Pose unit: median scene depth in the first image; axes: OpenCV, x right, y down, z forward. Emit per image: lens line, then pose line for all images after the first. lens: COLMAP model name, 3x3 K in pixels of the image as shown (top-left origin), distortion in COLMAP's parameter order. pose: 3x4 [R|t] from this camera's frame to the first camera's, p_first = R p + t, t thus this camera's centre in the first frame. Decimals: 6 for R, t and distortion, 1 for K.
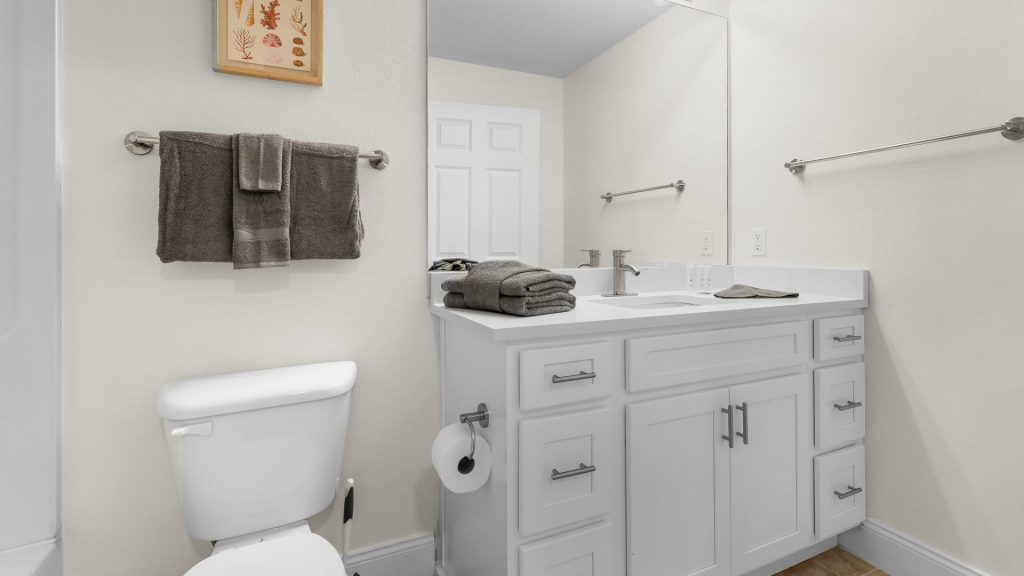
lens RADIAL K [[452.2, 0, 503.5], [0, 452.2, 280.6], [0, 0, 1]] dist [-0.003620, -0.000308]
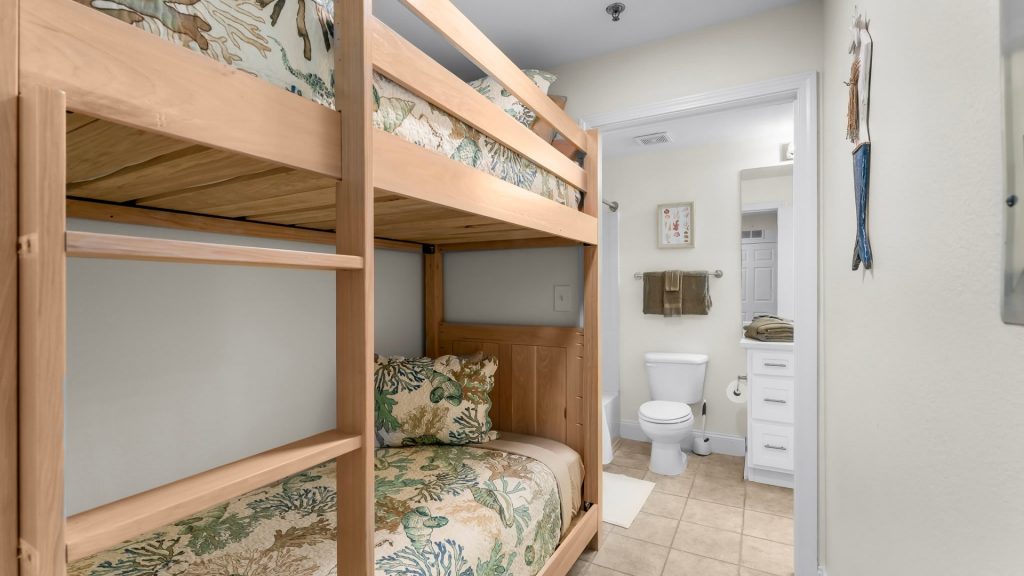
lens RADIAL K [[452.2, 0, 508.6], [0, 452.2, 290.5], [0, 0, 1]] dist [-0.003620, -0.000308]
pose [[0.597147, -0.000050, -0.802132, 1.163145], [0.000004, 1.000000, -0.000060, -0.197777], [0.802132, 0.000033, 0.597147, -1.577590]]
